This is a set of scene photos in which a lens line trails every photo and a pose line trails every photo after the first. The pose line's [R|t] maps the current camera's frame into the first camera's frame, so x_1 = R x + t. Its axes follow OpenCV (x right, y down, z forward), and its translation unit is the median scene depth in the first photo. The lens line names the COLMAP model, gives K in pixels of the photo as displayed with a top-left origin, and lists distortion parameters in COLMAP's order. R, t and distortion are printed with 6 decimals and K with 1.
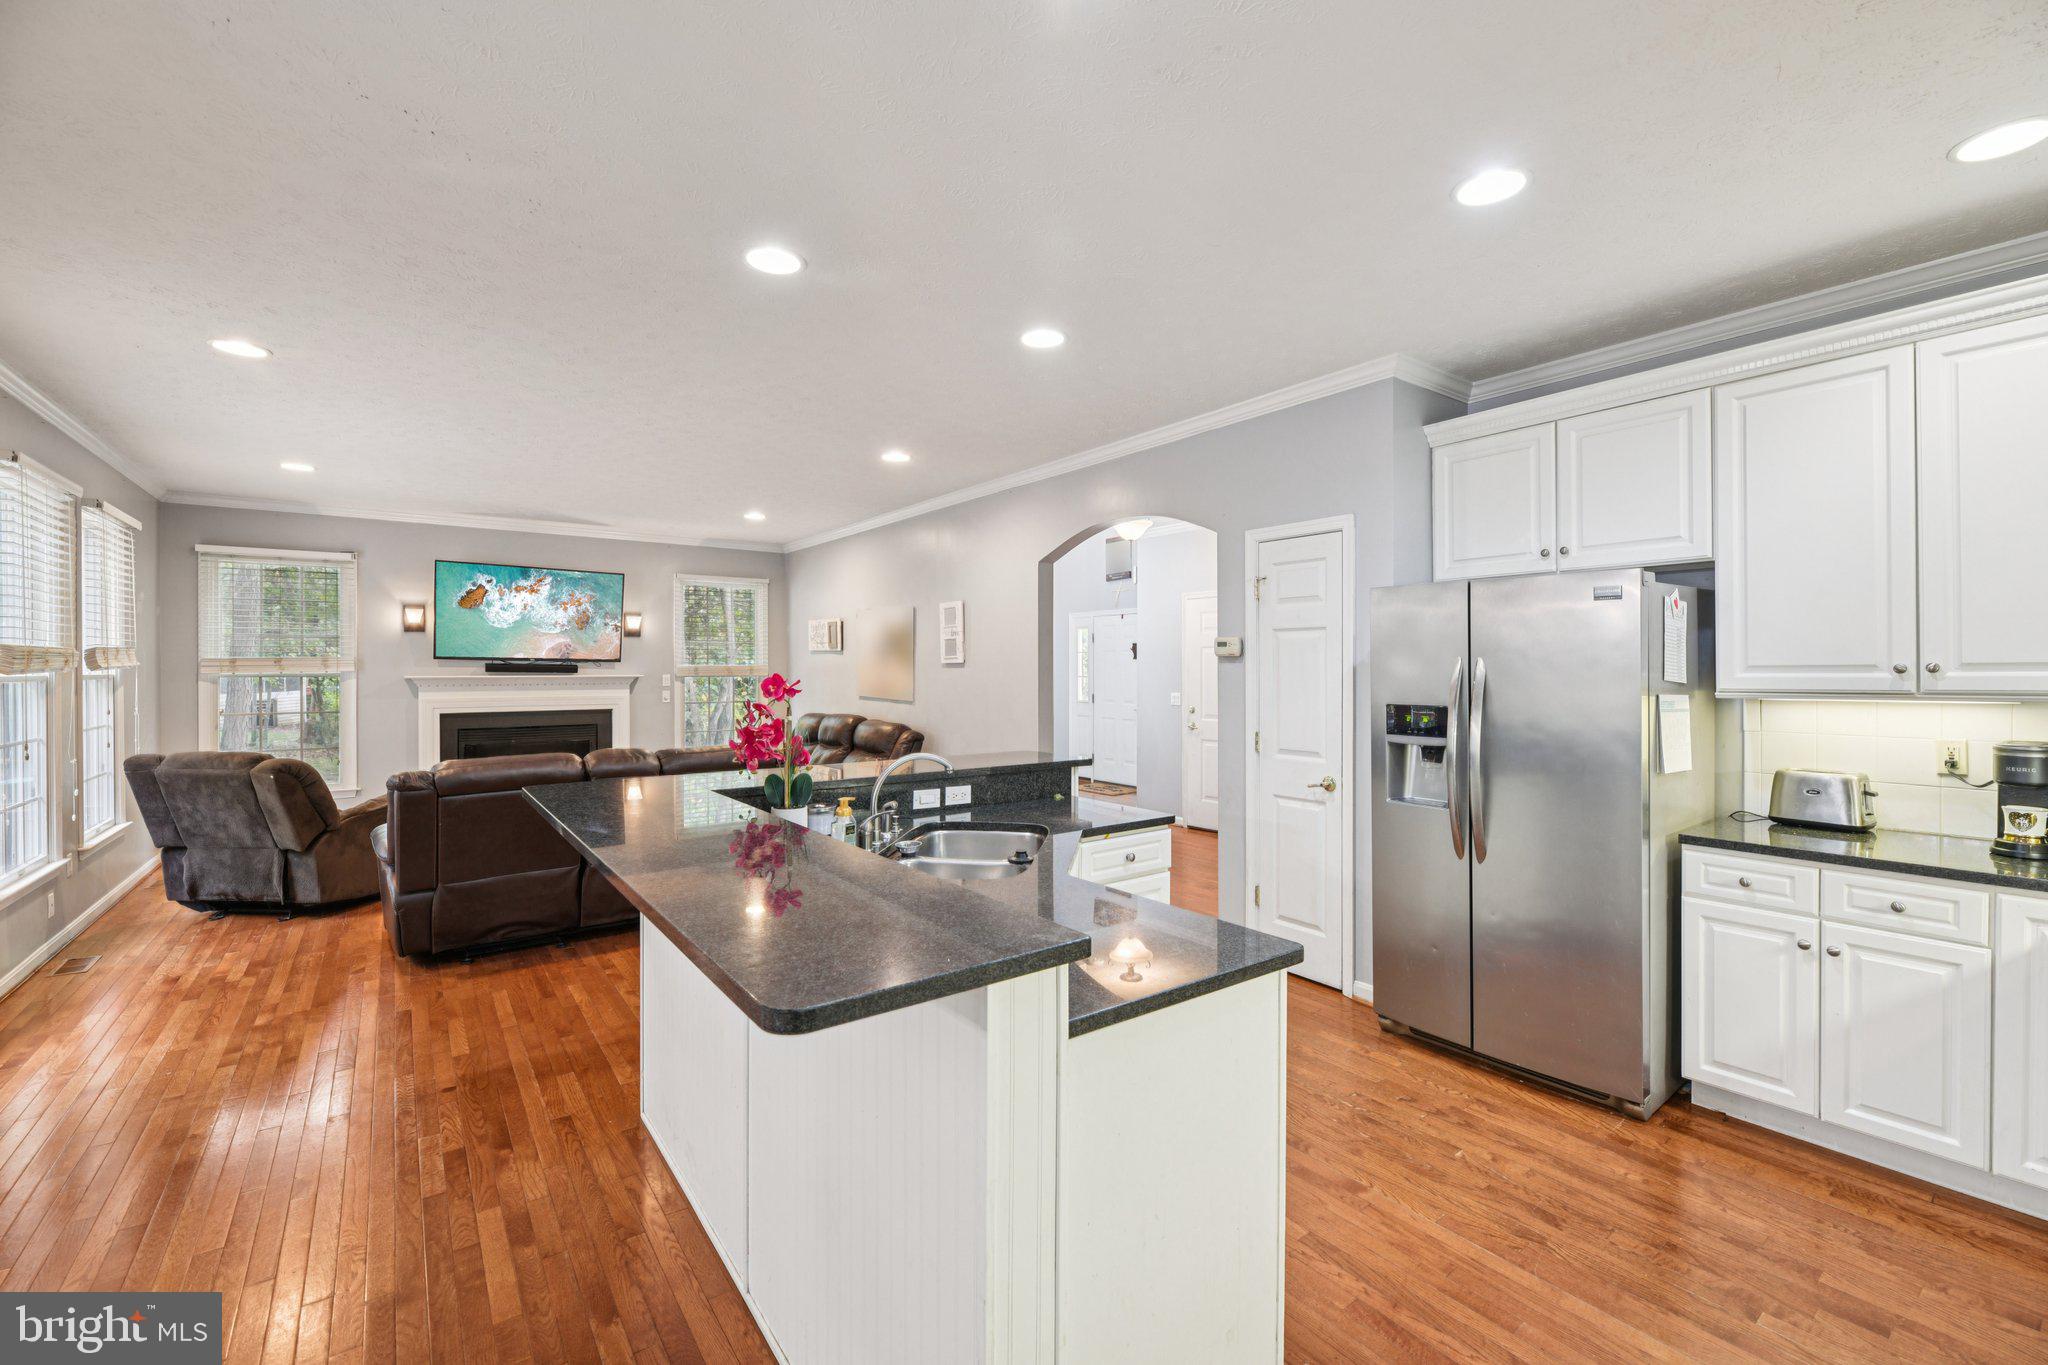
lens RADIAL K [[853.8, 0, 1030.6], [0, 853.8, 670.5], [0, 0, 1]] dist [0.001124, -0.001948]
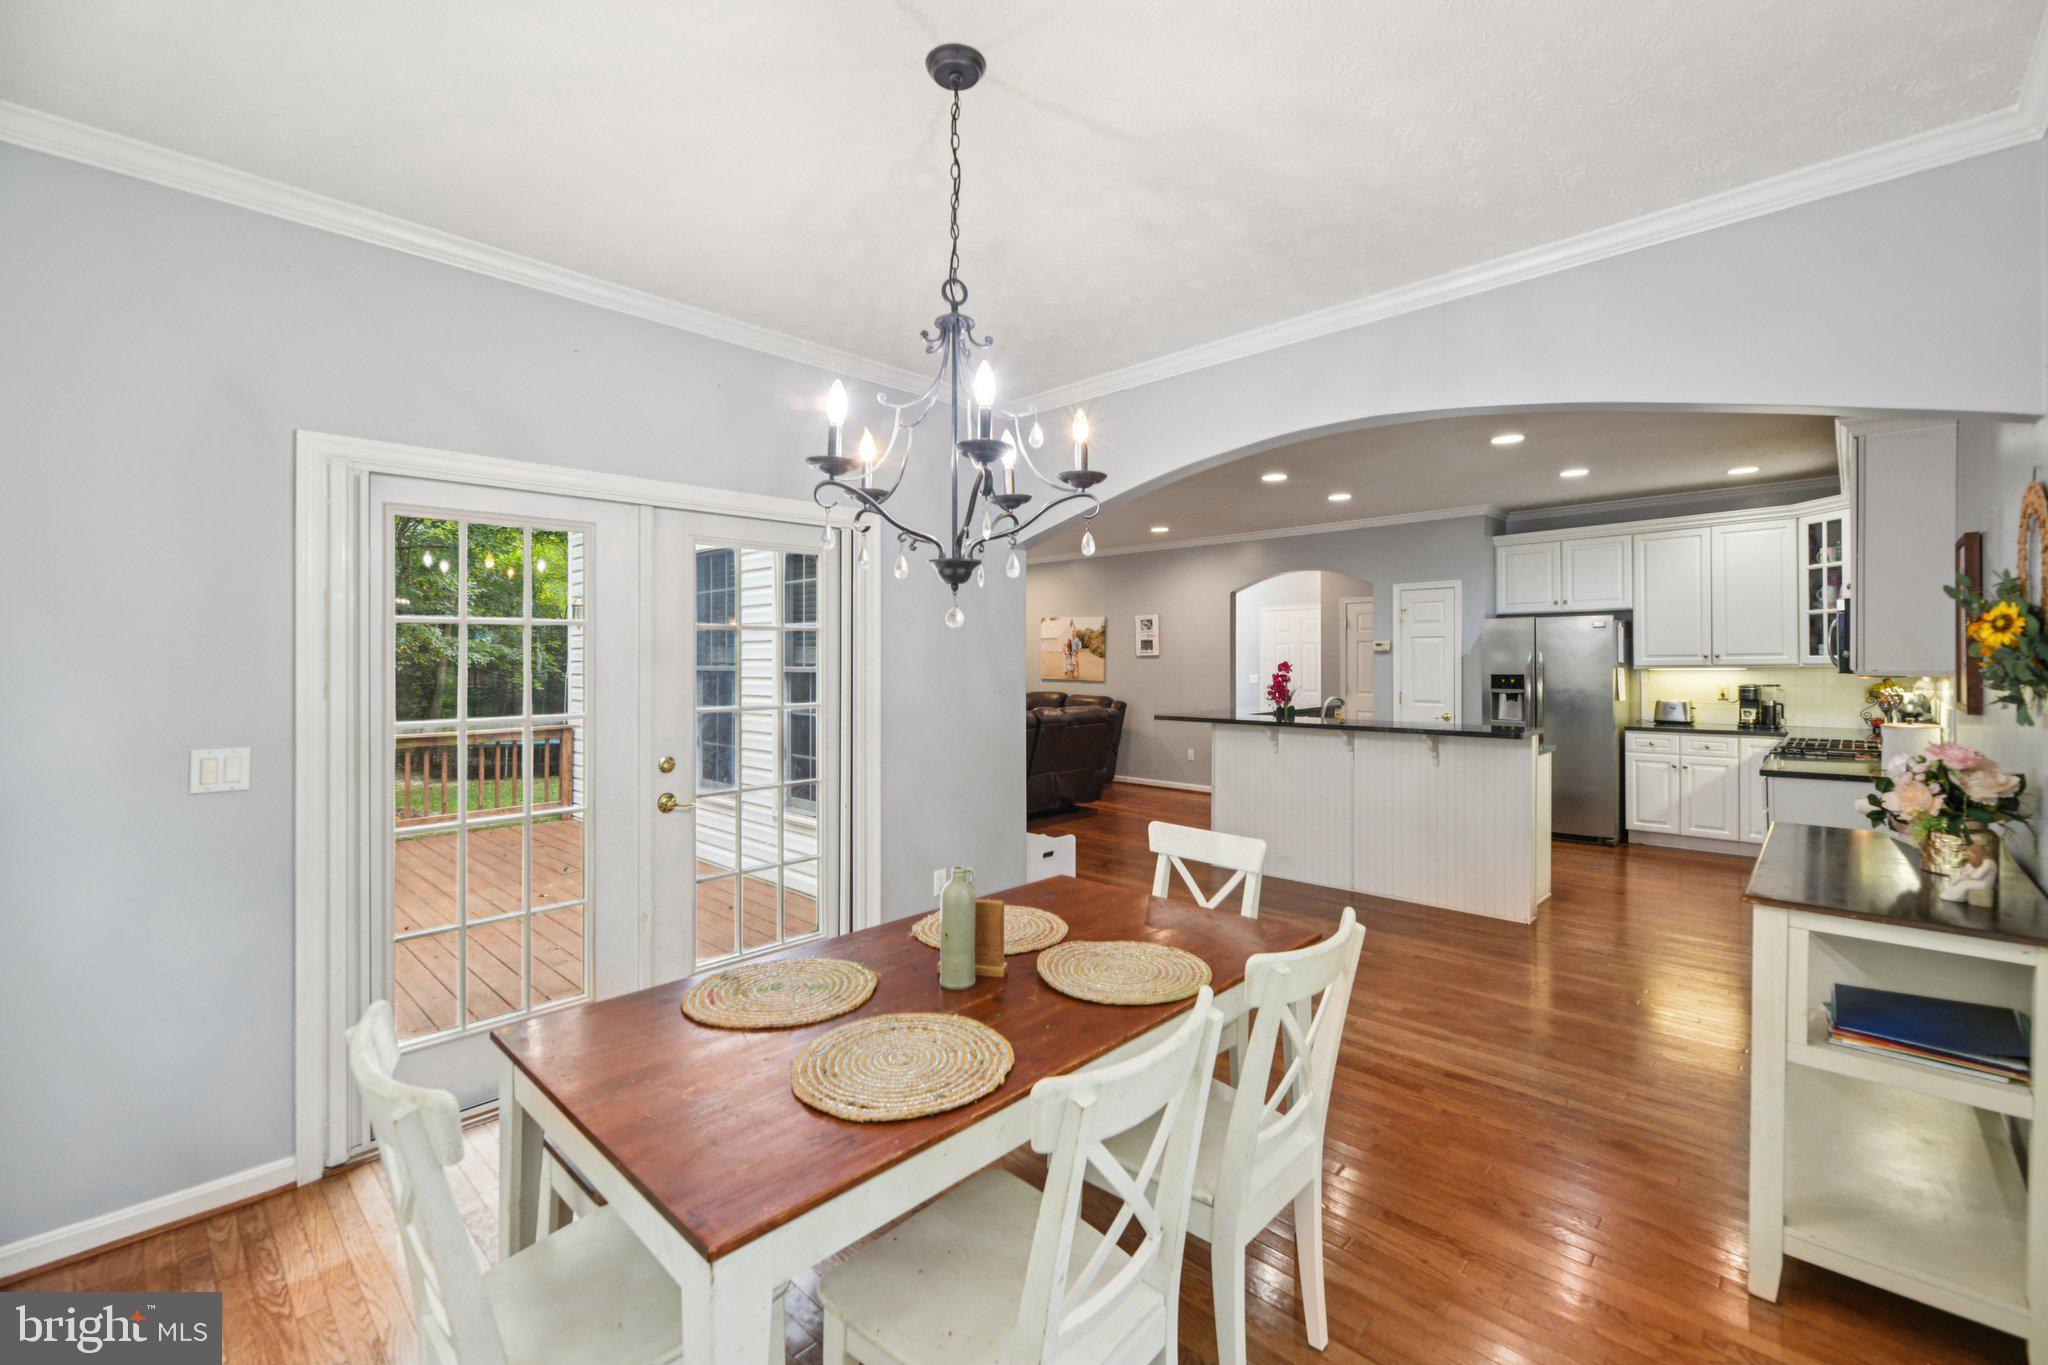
lens RADIAL K [[853.8, 0, 1022.9], [0, 853.8, 664.3], [0, 0, 1]] dist [0.001124, -0.001948]
pose [[0.986379, -0.012459, 0.164014, -1.135577], [0.011132, 0.999897, 0.009010, -0.018644], [-0.164109, -0.007061, 0.986417, -0.948811]]
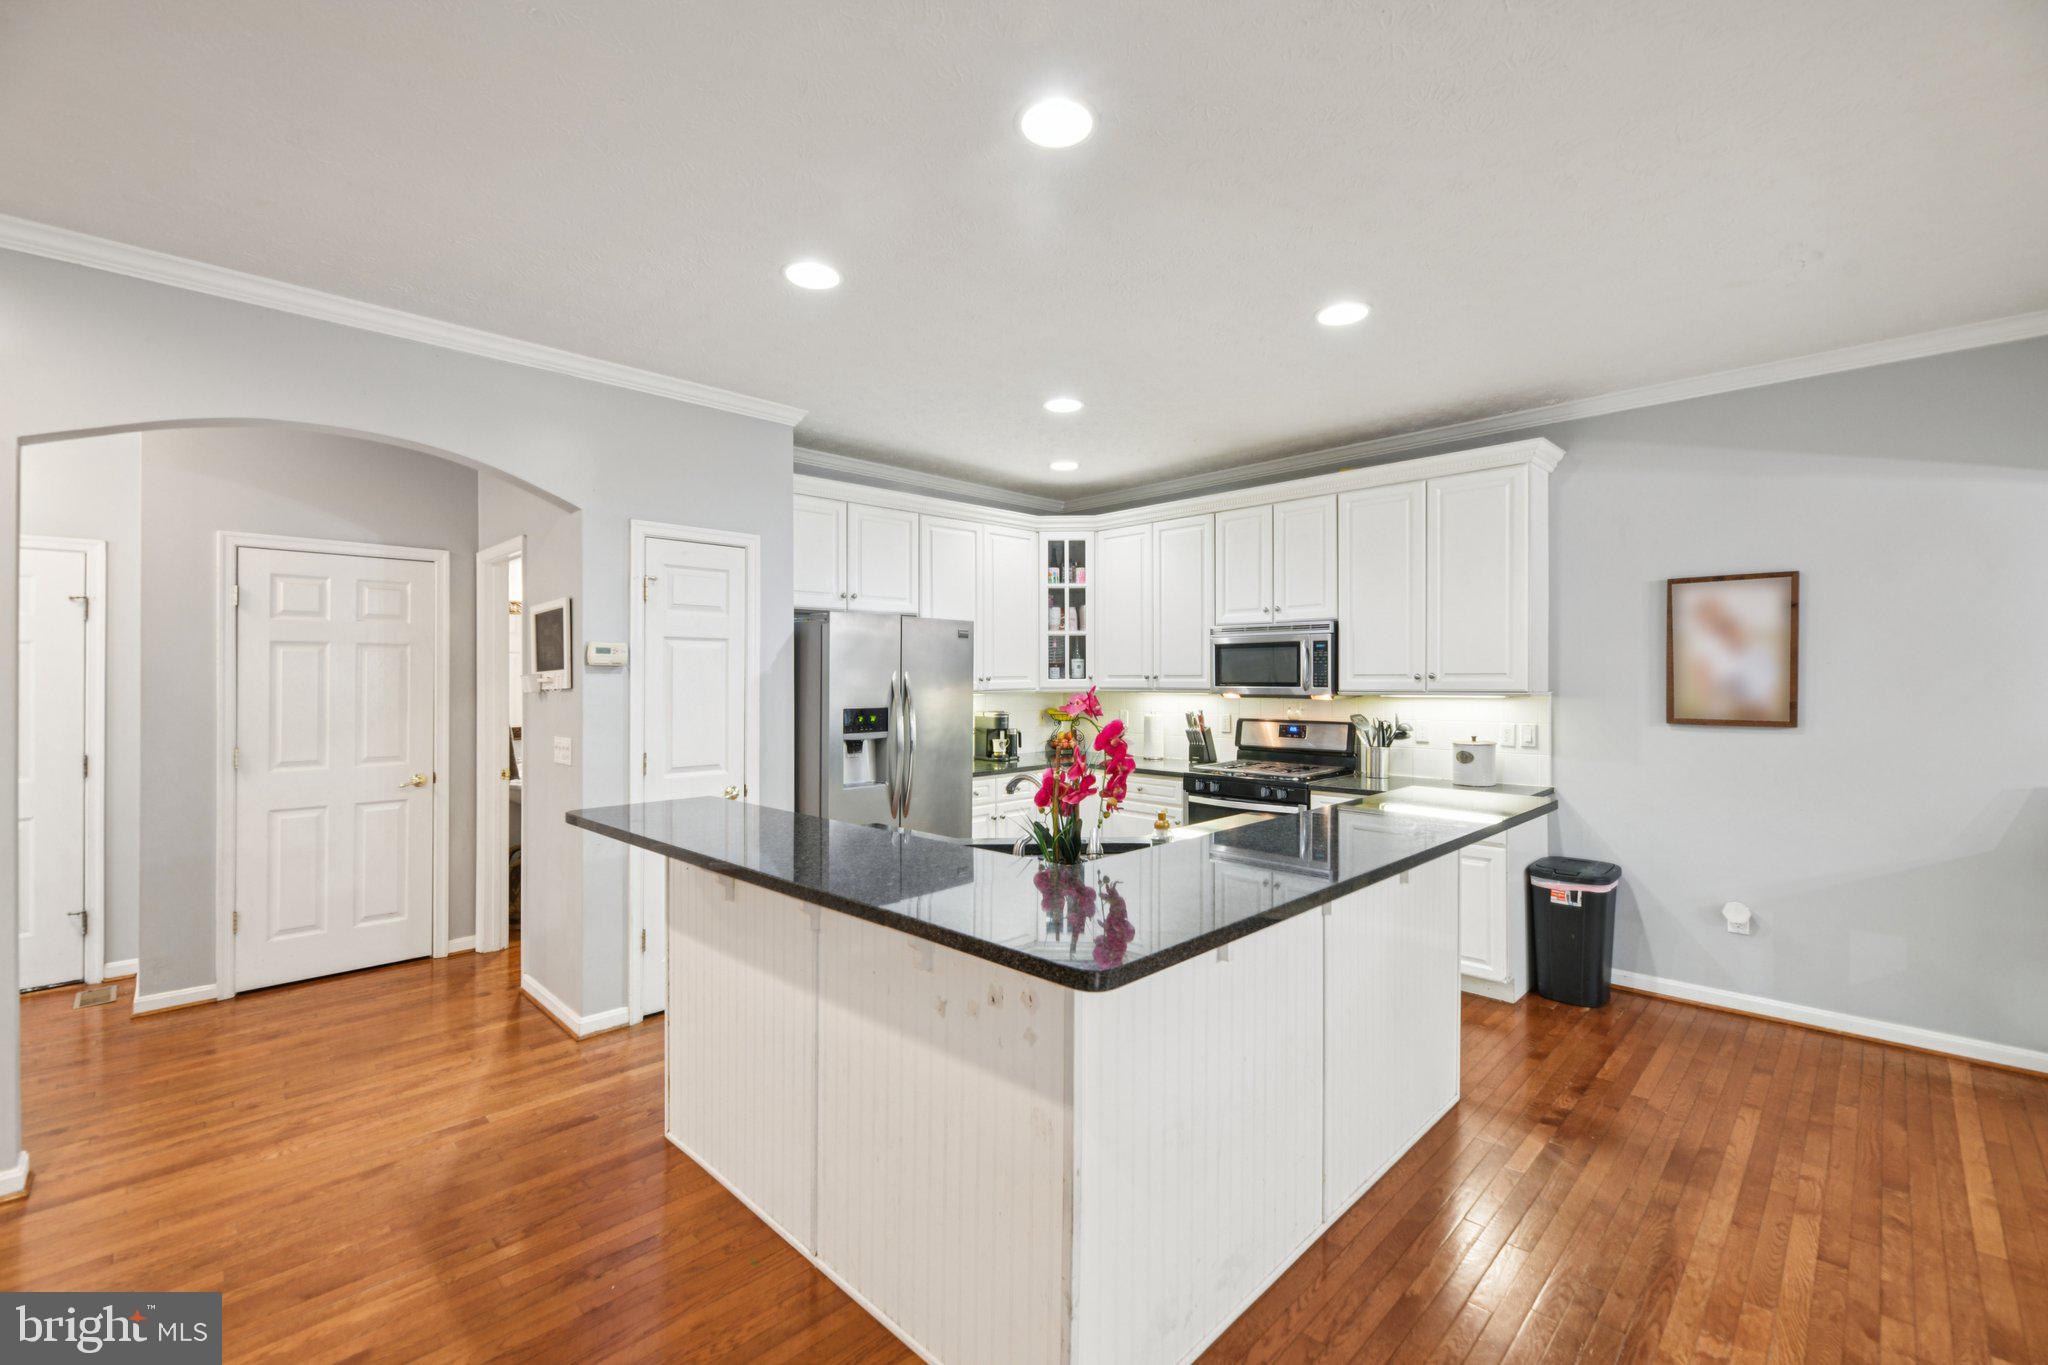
lens RADIAL K [[853.8, 0, 1039.6], [0, 853.8, 684.5], [0, 0, 1]] dist [0.001124, -0.001948]
pose [[-0.154561, -0.008650, 0.987945, -0.874074], [0.002372, 0.999956, 0.009127, -0.006386], [-0.987980, 0.003754, -0.154534, 0.967316]]
